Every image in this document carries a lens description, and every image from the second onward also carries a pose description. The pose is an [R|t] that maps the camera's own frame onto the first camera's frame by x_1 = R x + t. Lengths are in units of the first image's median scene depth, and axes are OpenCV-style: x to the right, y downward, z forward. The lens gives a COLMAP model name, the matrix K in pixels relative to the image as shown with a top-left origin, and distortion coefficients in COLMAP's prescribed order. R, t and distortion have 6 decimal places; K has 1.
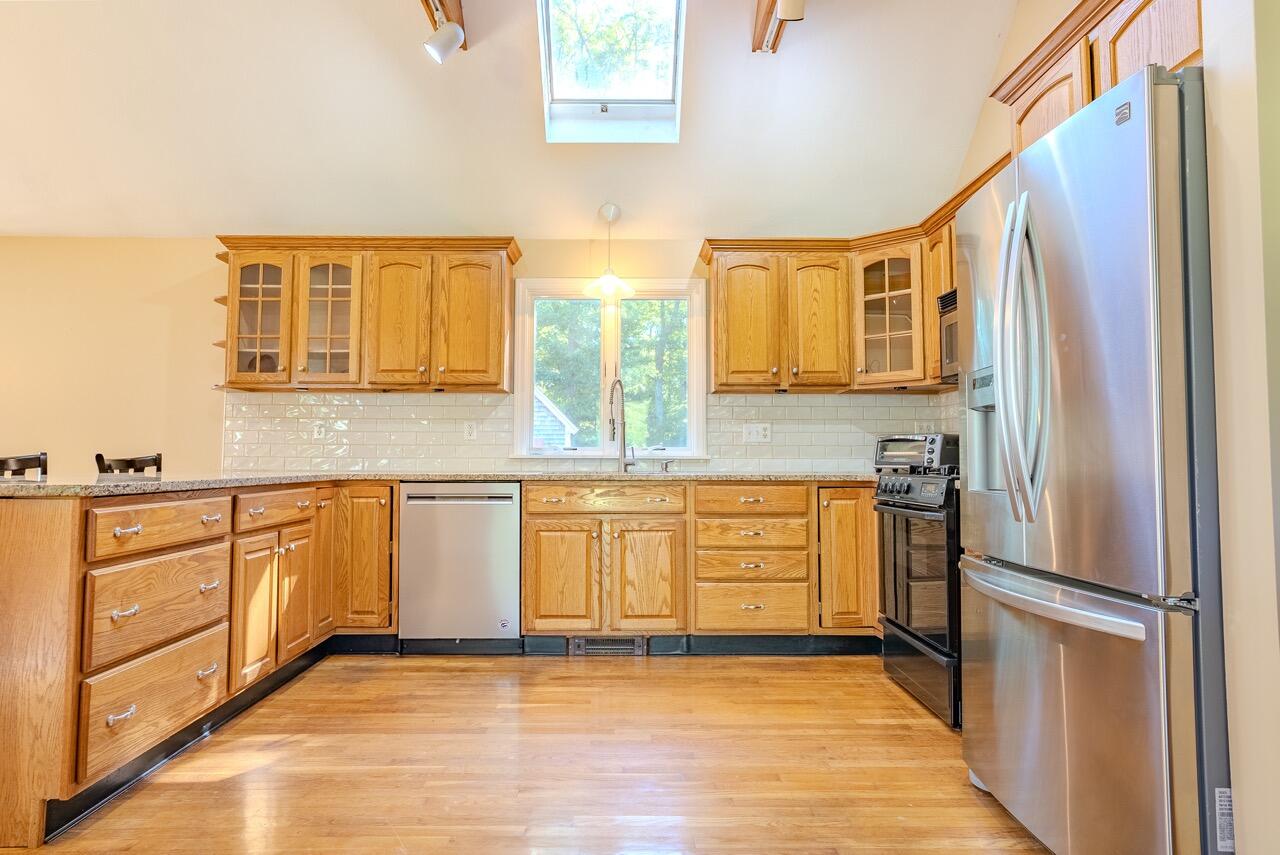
lens RADIAL K [[743.5, 0, 640.0], [0, 743.5, 427.5], [0, 0, 1]] dist [-0.046367, 0.000648]
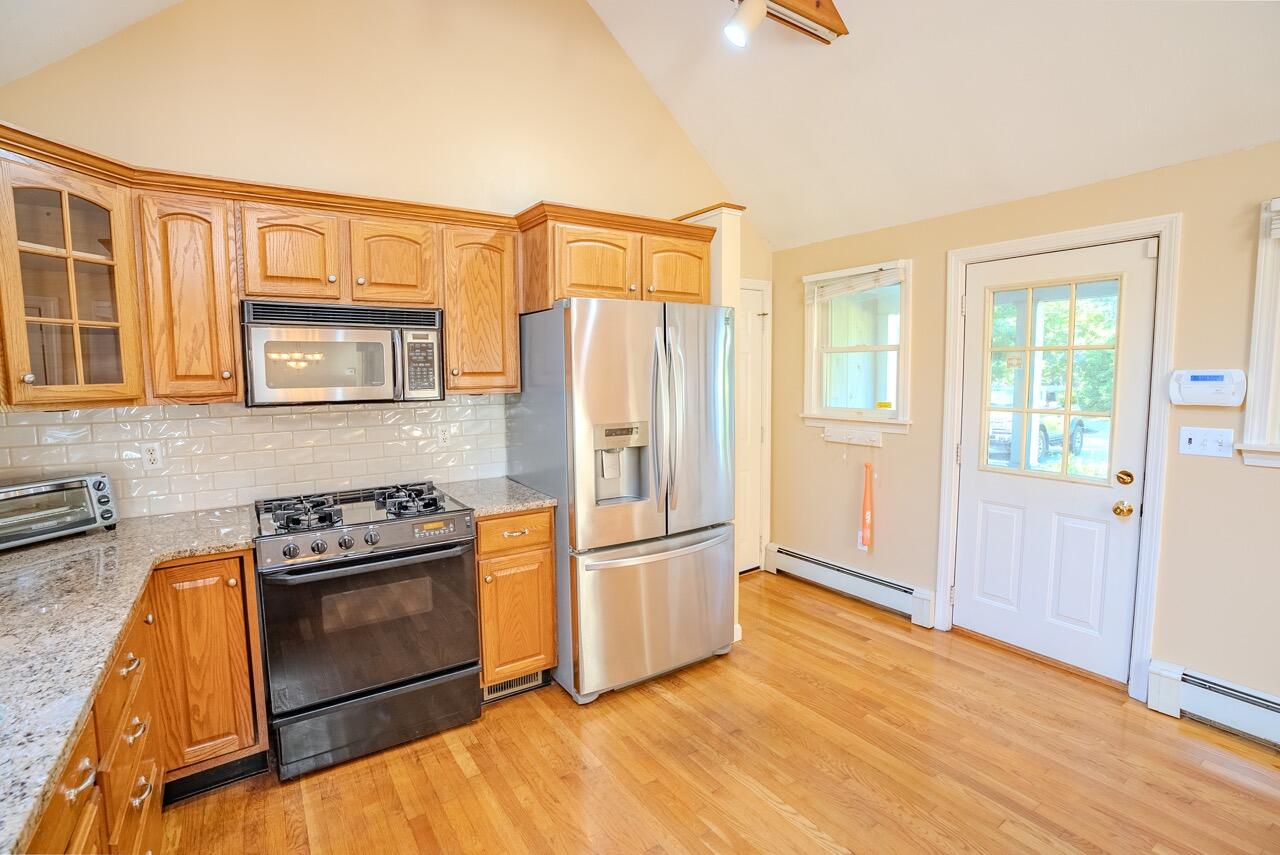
lens RADIAL K [[593.3, 0, 640.0], [0, 593.3, 427.5], [0, 0, 1]] dist [-0.093932, 0.038349]
pose [[-0.537300, -0.075779, 0.839980, -0.323463], [-0.024763, 0.996943, 0.074100, -0.091785], [-0.843028, 0.019013, -0.537534, 0.922401]]
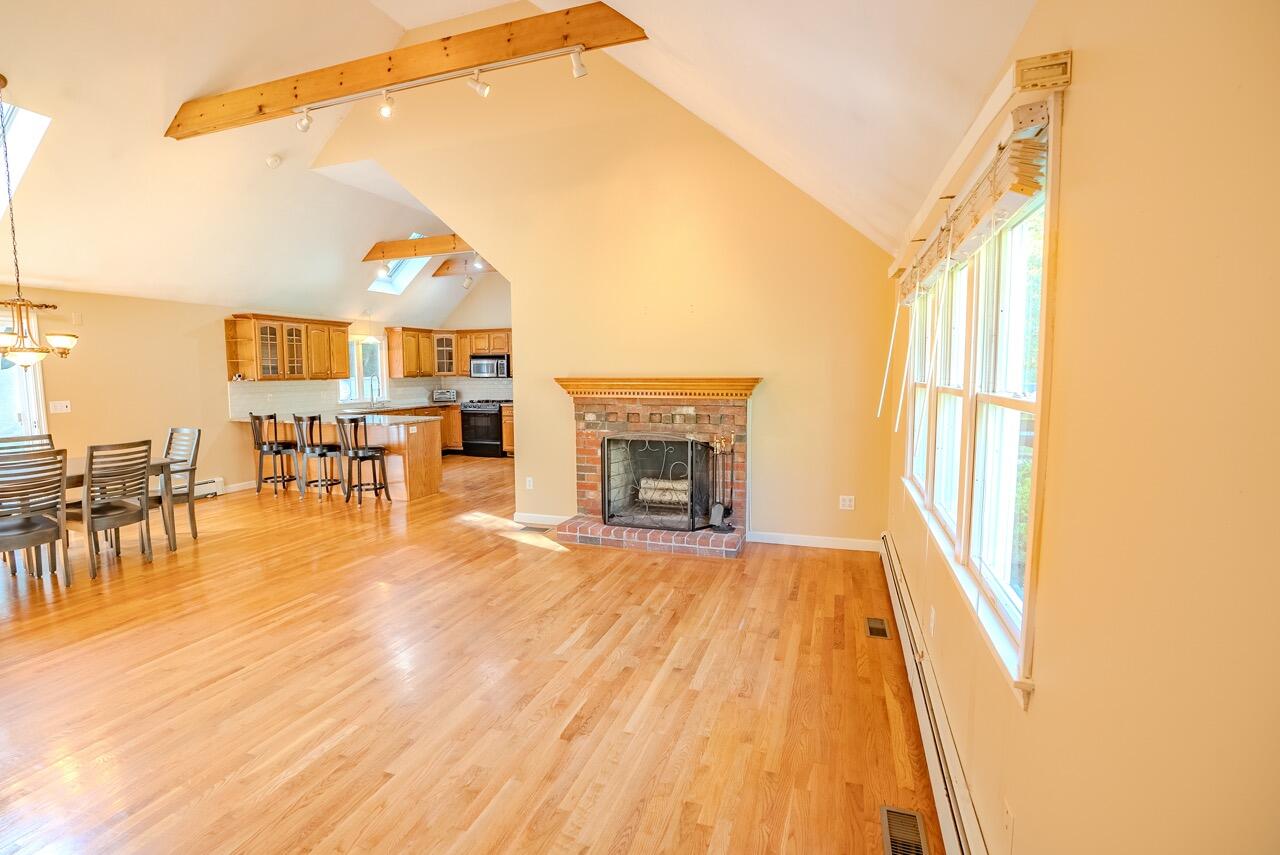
lens RADIAL K [[593.3, 0, 640.0], [0, 593.3, 427.5], [0, 0, 1]] dist [-0.093932, 0.038349]
pose [[0.331114, -0.094346, 0.938862, -1.987988], [-0.032048, 0.993290, 0.111118, -0.160452], [-0.943046, -0.066881, 0.325869, -0.735644]]
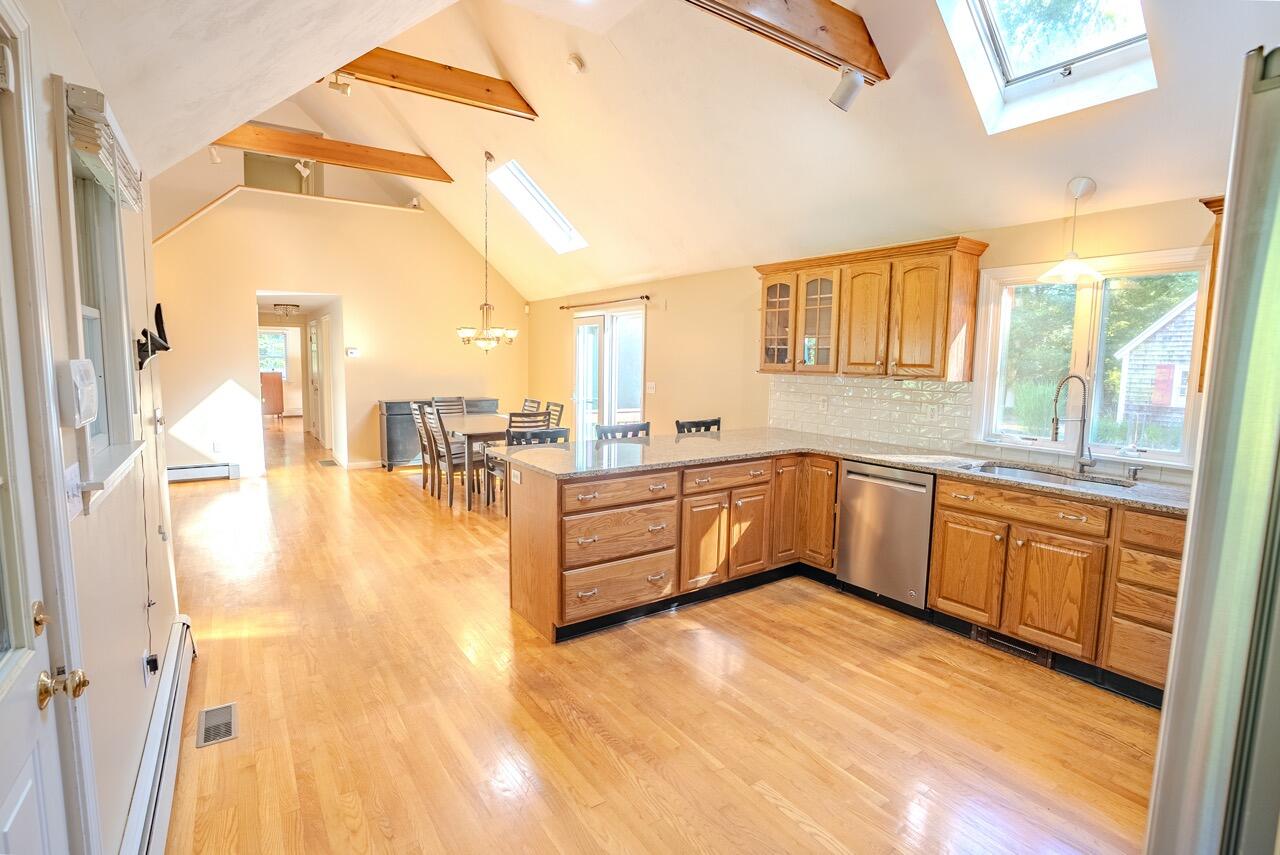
lens RADIAL K [[593.3, 0, 640.0], [0, 593.3, 427.5], [0, 0, 1]] dist [-0.093932, 0.038349]
pose [[0.550981, 0.099912, -0.828515, 0.301647], [0.020323, 0.990906, 0.133010, -0.117792], [0.834270, -0.090124, 0.543940, 0.178308]]
